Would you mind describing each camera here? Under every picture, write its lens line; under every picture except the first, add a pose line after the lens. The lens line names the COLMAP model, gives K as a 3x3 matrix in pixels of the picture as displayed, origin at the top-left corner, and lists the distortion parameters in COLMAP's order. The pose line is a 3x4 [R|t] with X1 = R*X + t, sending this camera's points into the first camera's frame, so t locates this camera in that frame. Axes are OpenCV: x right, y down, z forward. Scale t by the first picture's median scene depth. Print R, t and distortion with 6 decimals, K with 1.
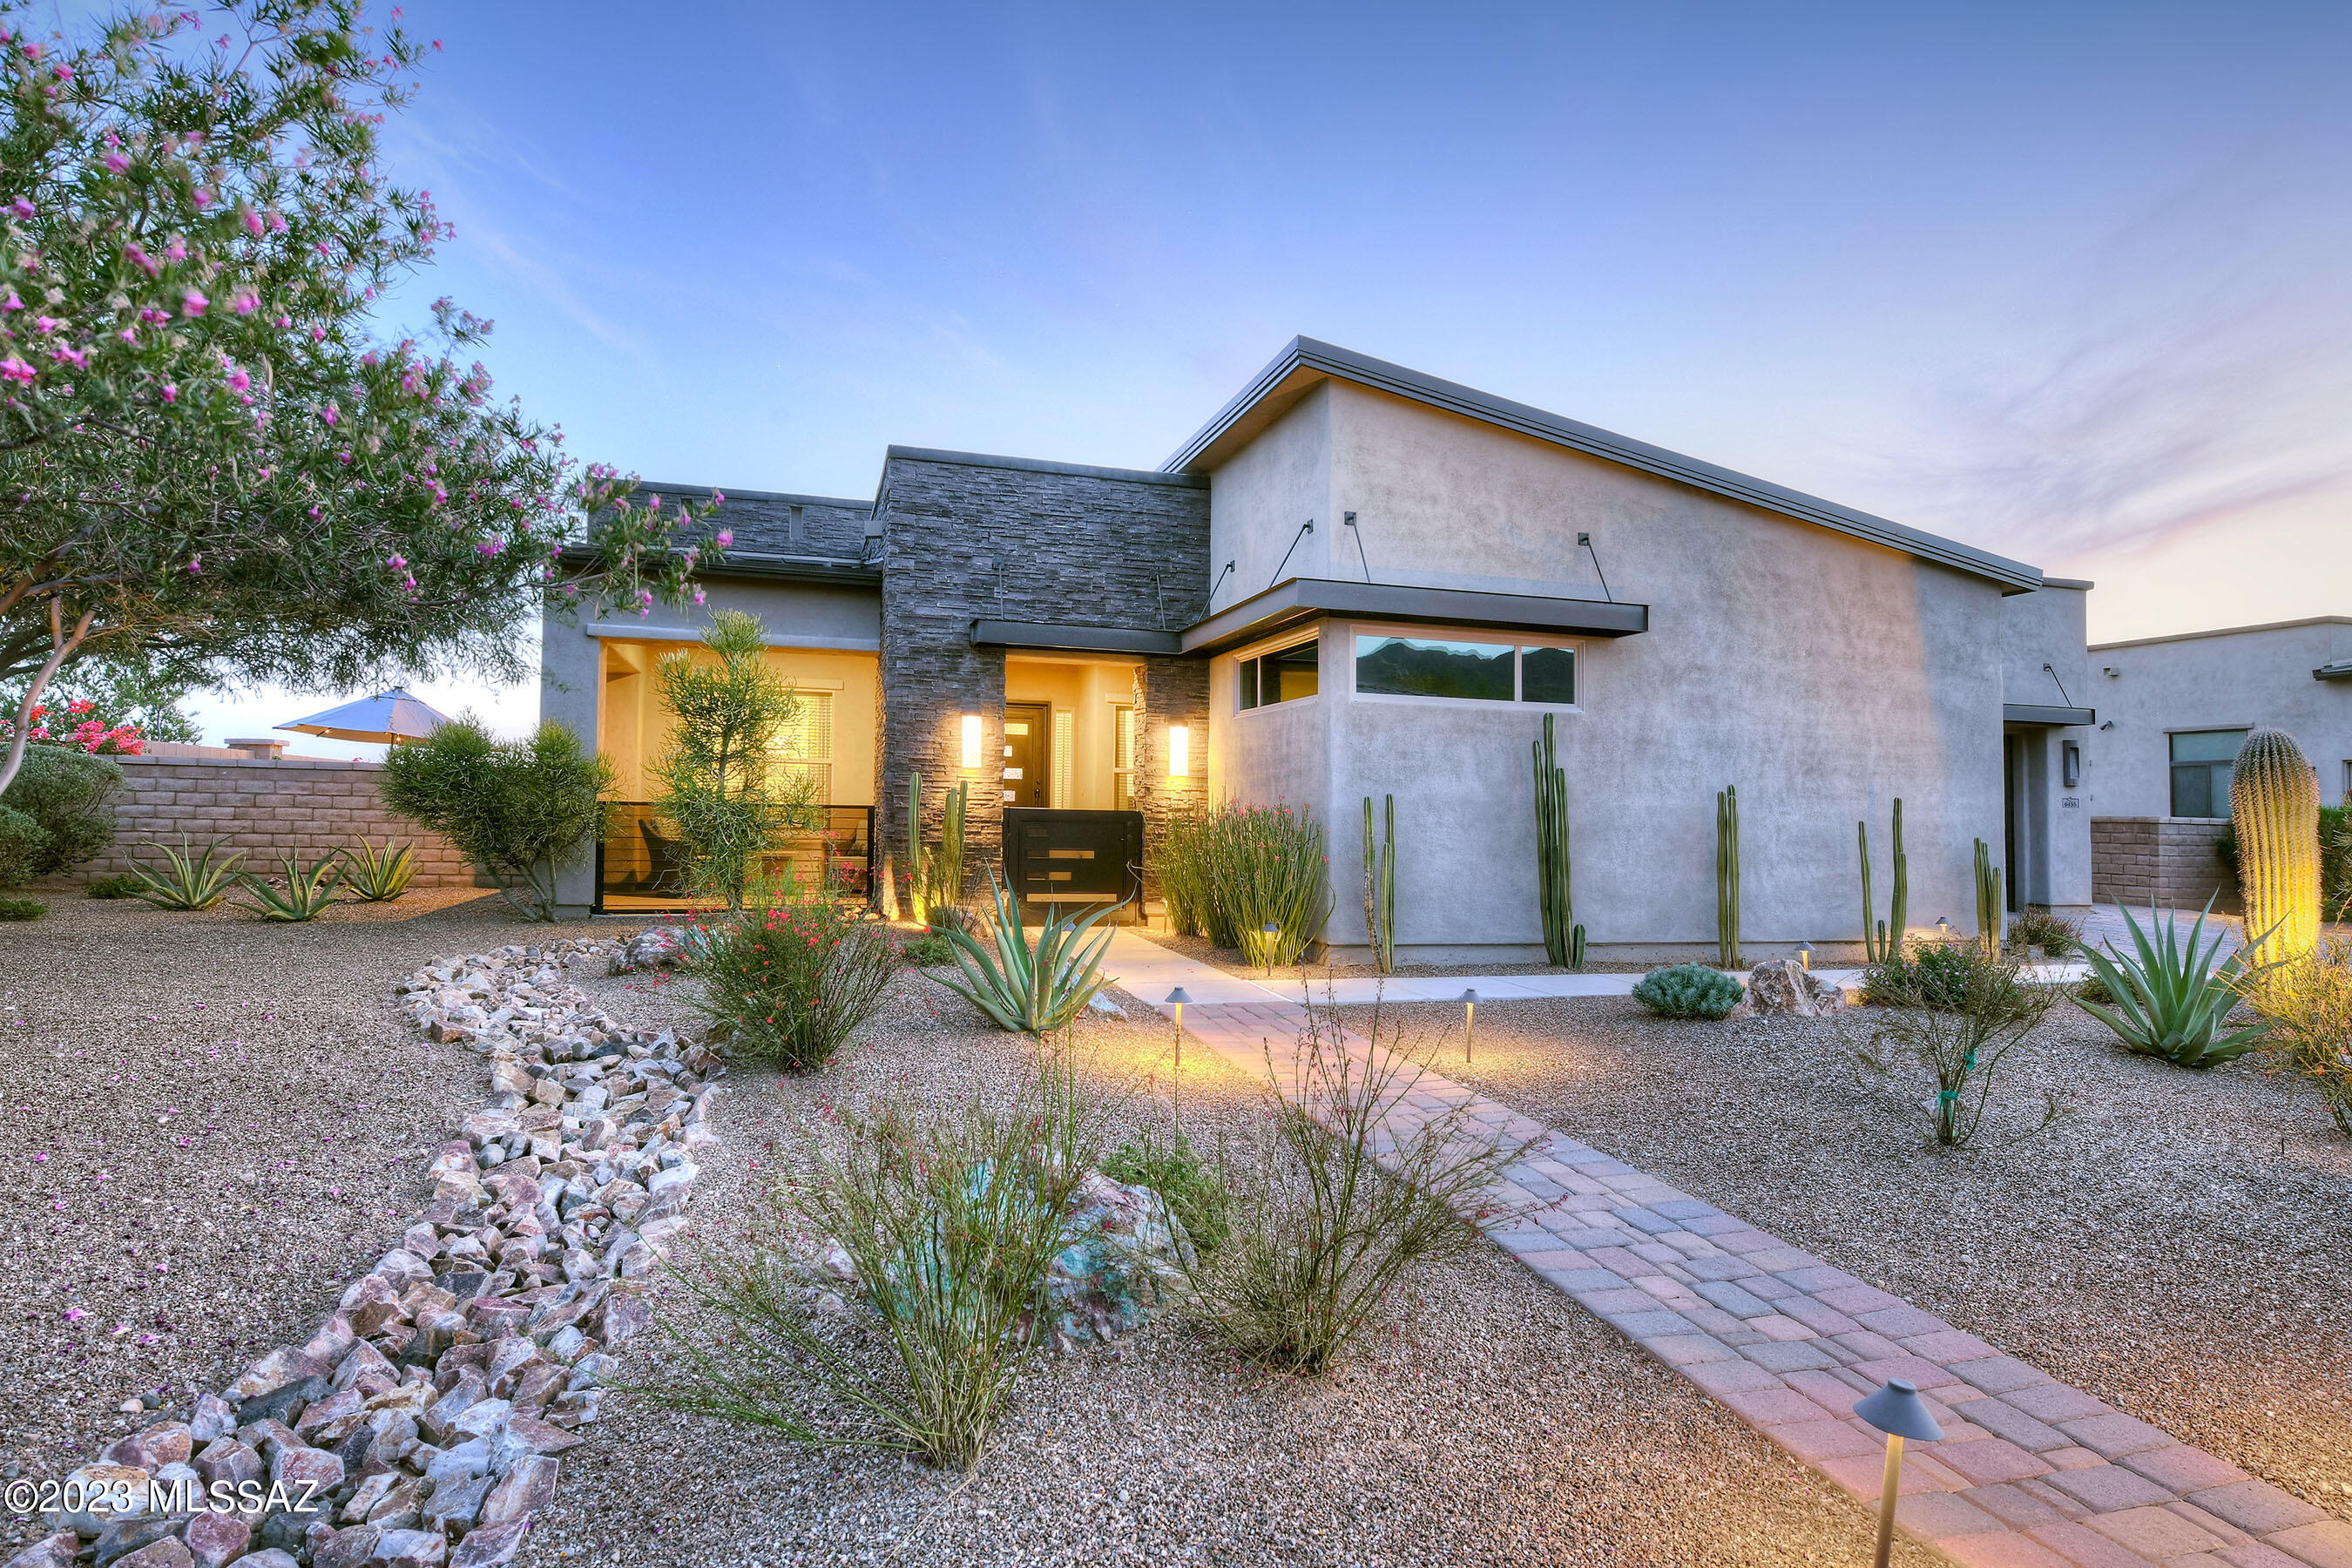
lens RADIAL K [[1307.2, 0, 1182.1], [0, 1307.2, 765.7], [0, 0, 1]] dist [-0.006017, -0.002896]
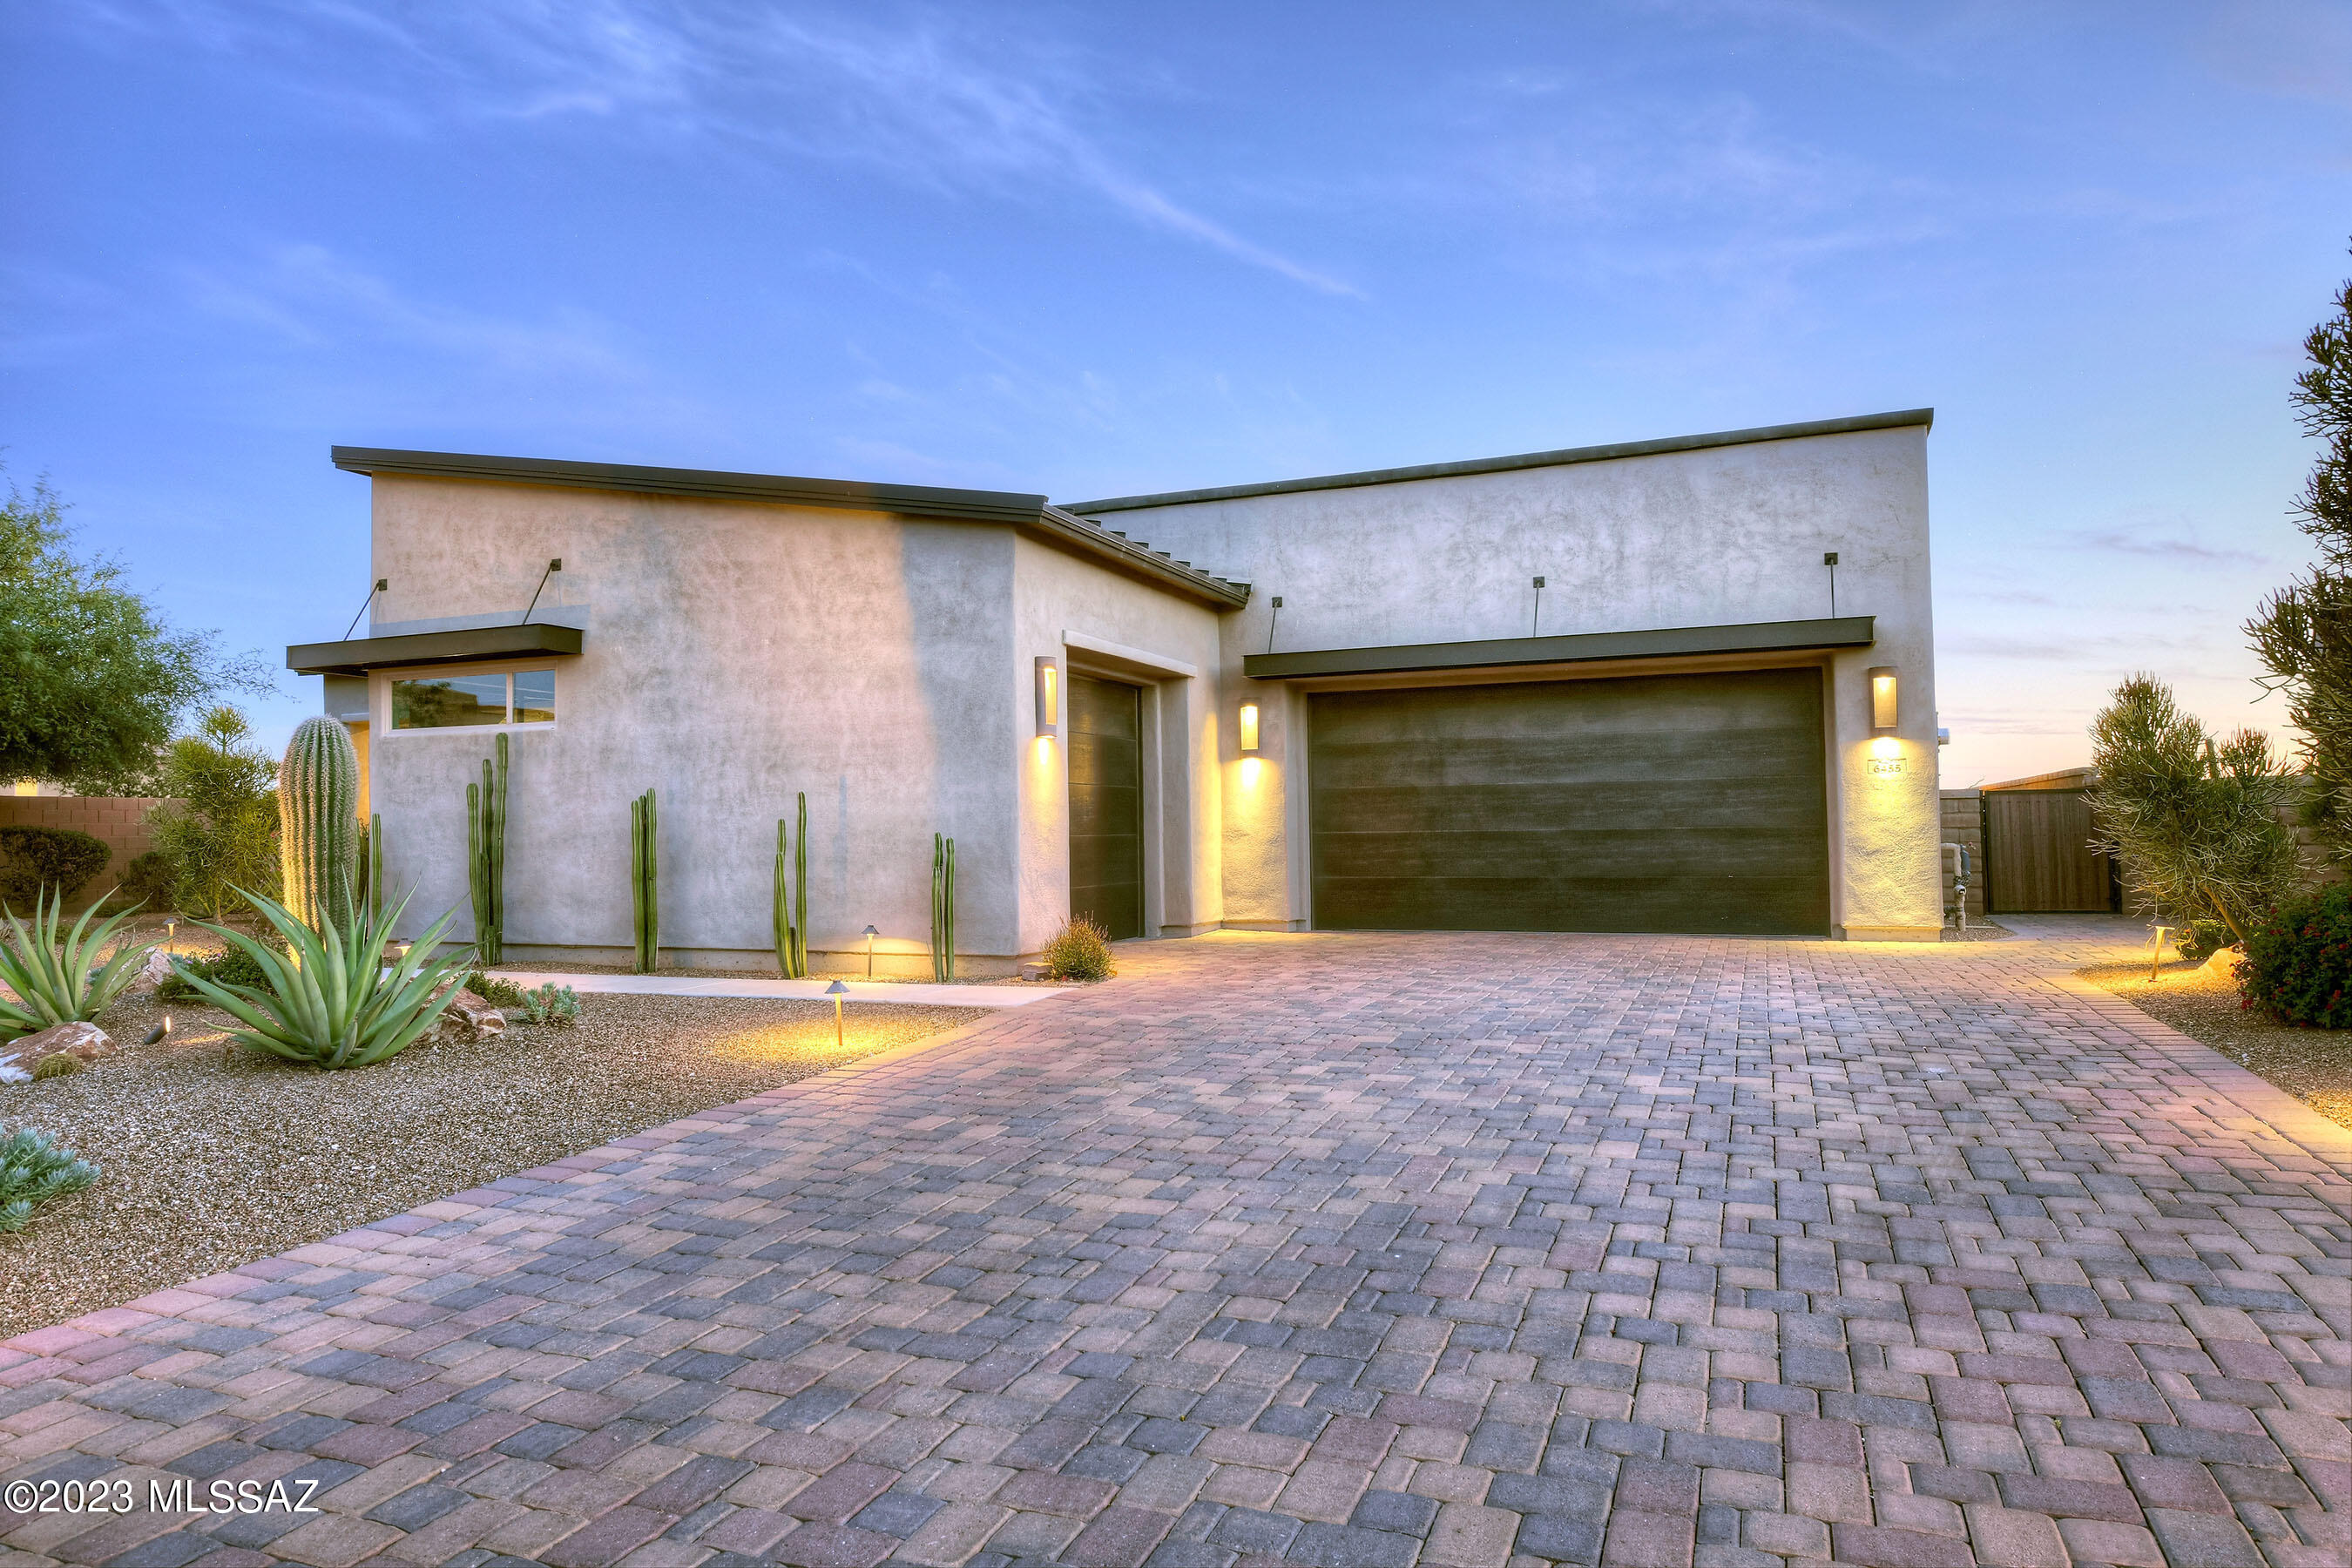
lens RADIAL K [[1391.8, 0, 1174.8], [0, 1391.8, 795.0], [0, 0, 1]] dist [-0.000041, -0.000147]
pose [[0.780694, -0.048475, -0.623031, 1.340712], [0.053747, 0.998501, -0.010341, 0.050123], [0.622598, -0.025413, 0.782129, 0.405682]]
